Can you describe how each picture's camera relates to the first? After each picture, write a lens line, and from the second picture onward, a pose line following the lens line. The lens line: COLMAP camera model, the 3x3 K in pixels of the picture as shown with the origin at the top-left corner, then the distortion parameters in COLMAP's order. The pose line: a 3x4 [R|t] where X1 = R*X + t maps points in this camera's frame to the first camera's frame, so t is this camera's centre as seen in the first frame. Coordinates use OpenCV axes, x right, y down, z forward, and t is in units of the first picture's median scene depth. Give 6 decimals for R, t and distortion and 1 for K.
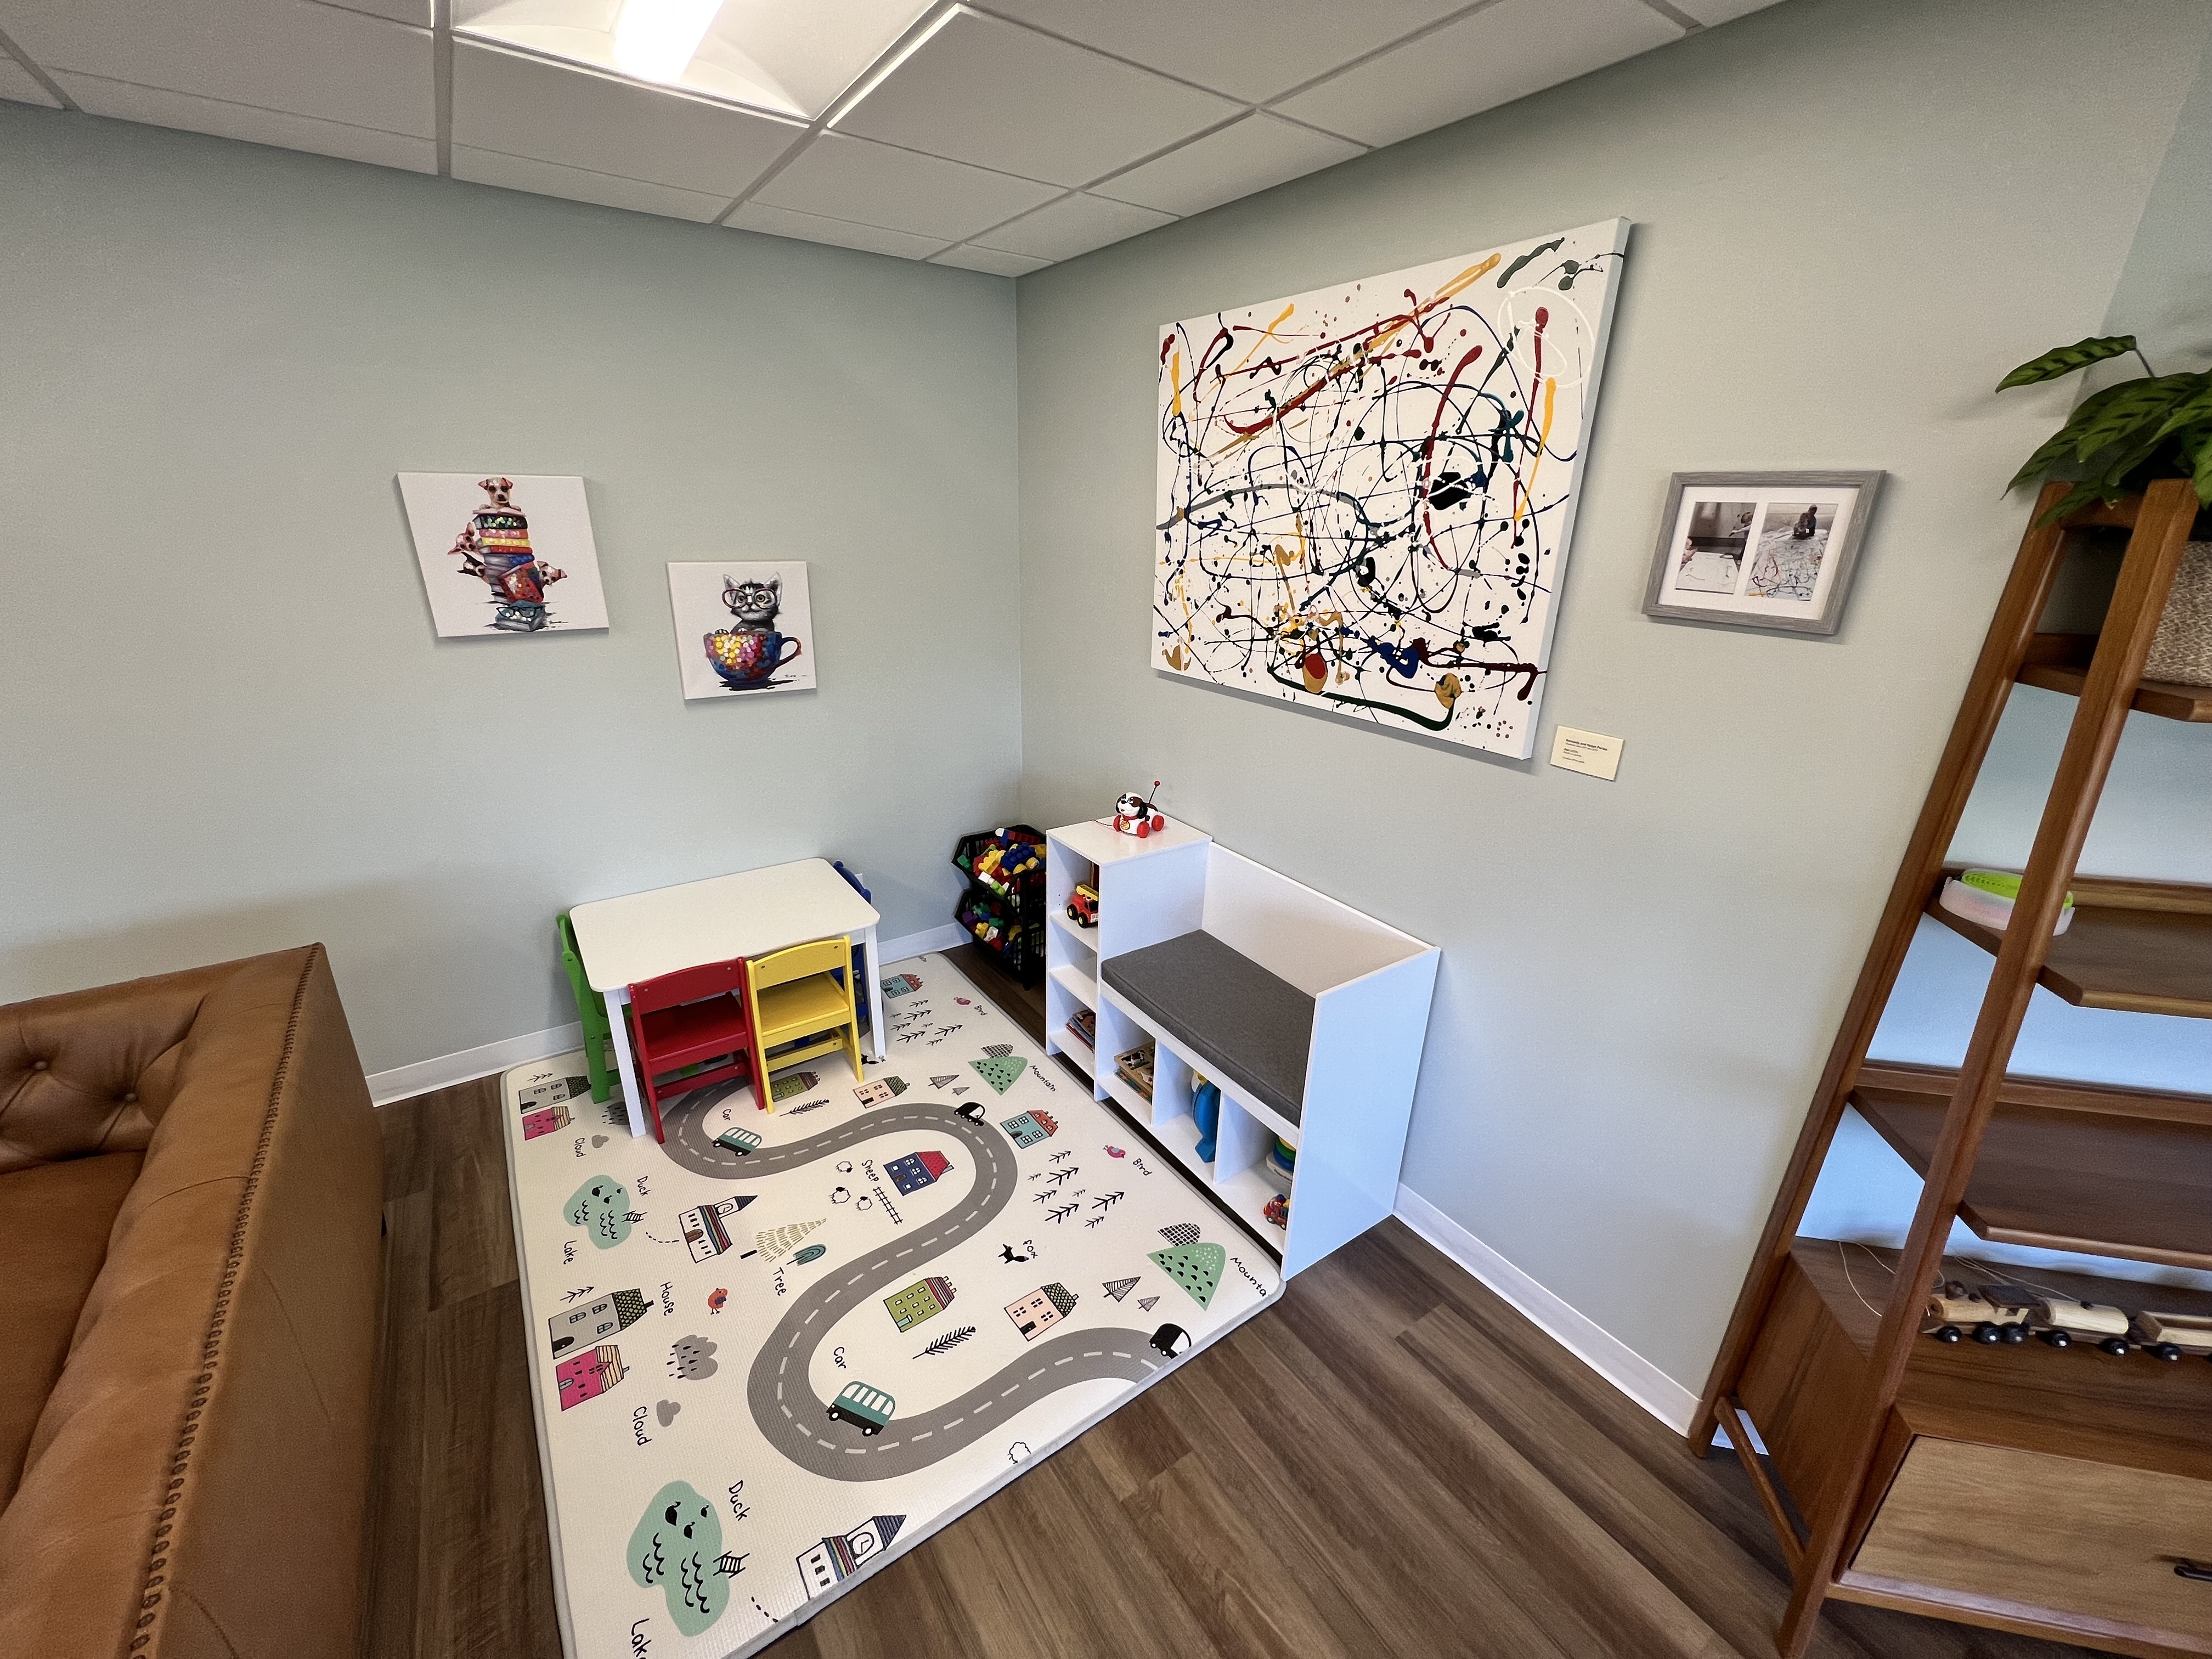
lens RADIAL K [[892.1, 0, 1106.0], [0, 892.1, 831.1], [0, 0, 1]] dist [0.000521, -0.000007]
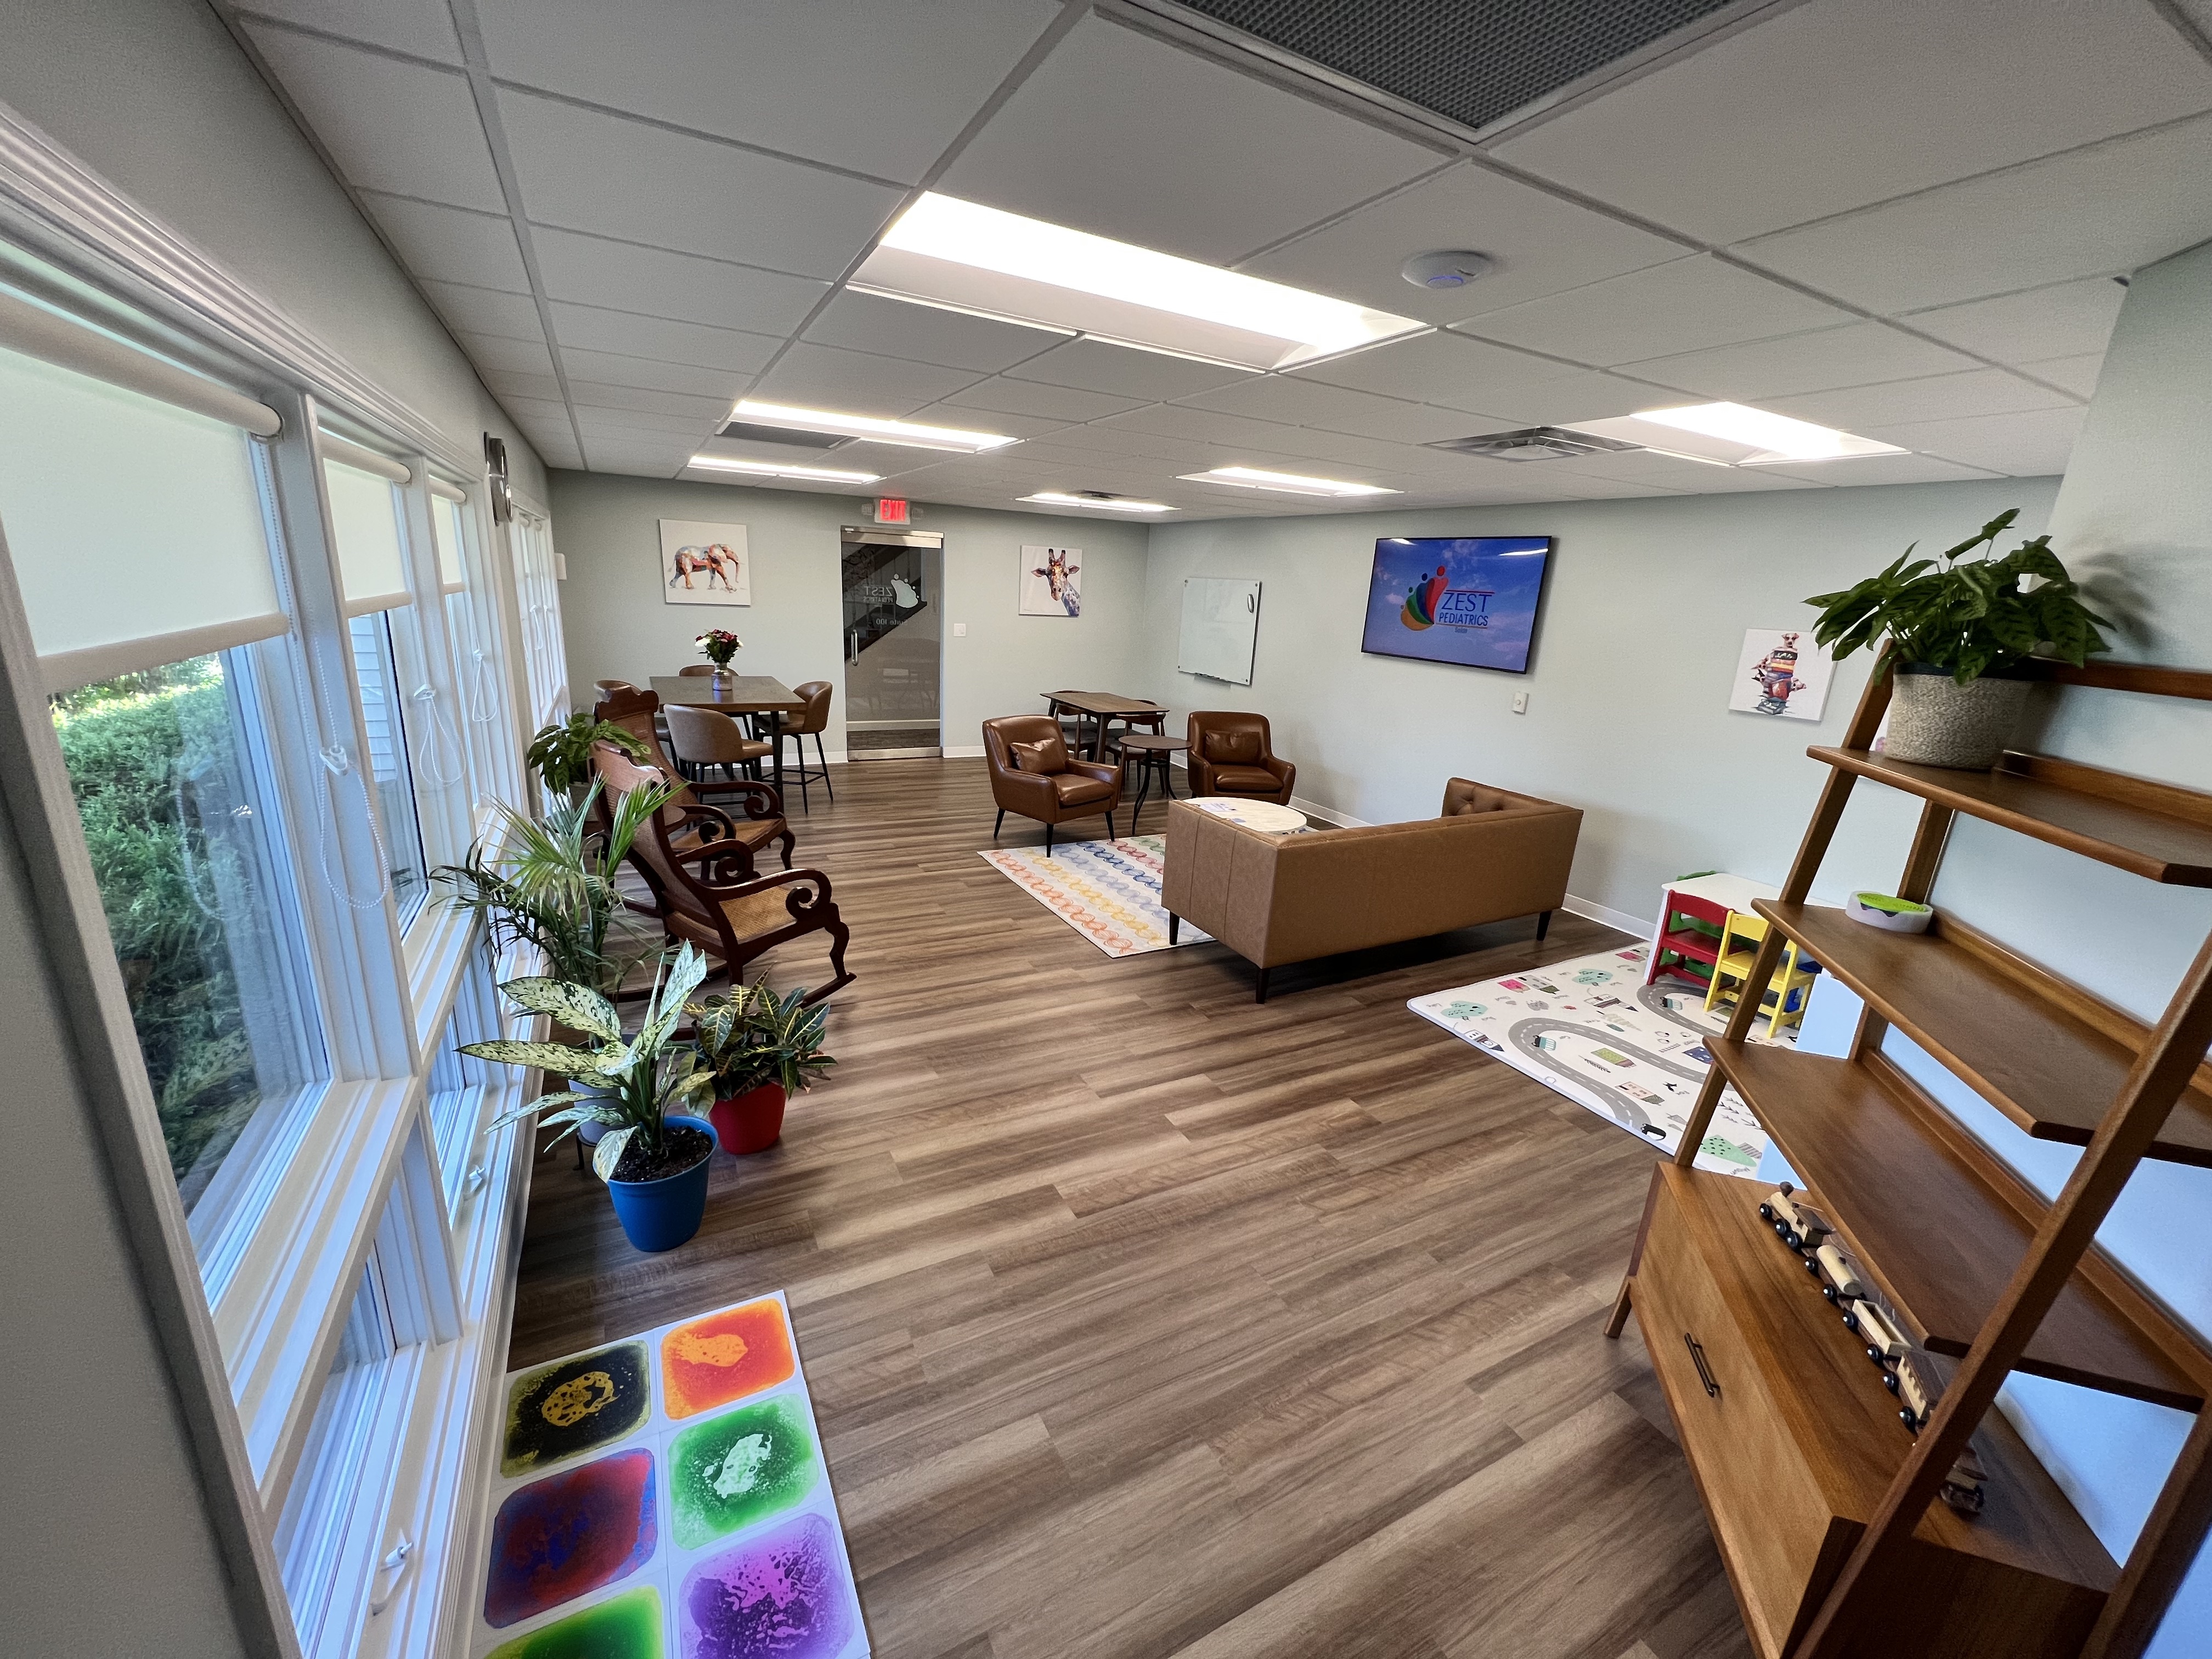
lens RADIAL K [[892.1, 0, 1105.4], [0, 892.1, 831.5], [0, 0, 1]] dist [0.000521, -0.000007]
pose [[-0.114872, 0.237858, -0.964483, 1.502587], [-0.406390, 0.874694, 0.264117, 0.061098], [0.906450, 0.422296, -0.003815, -0.124599]]
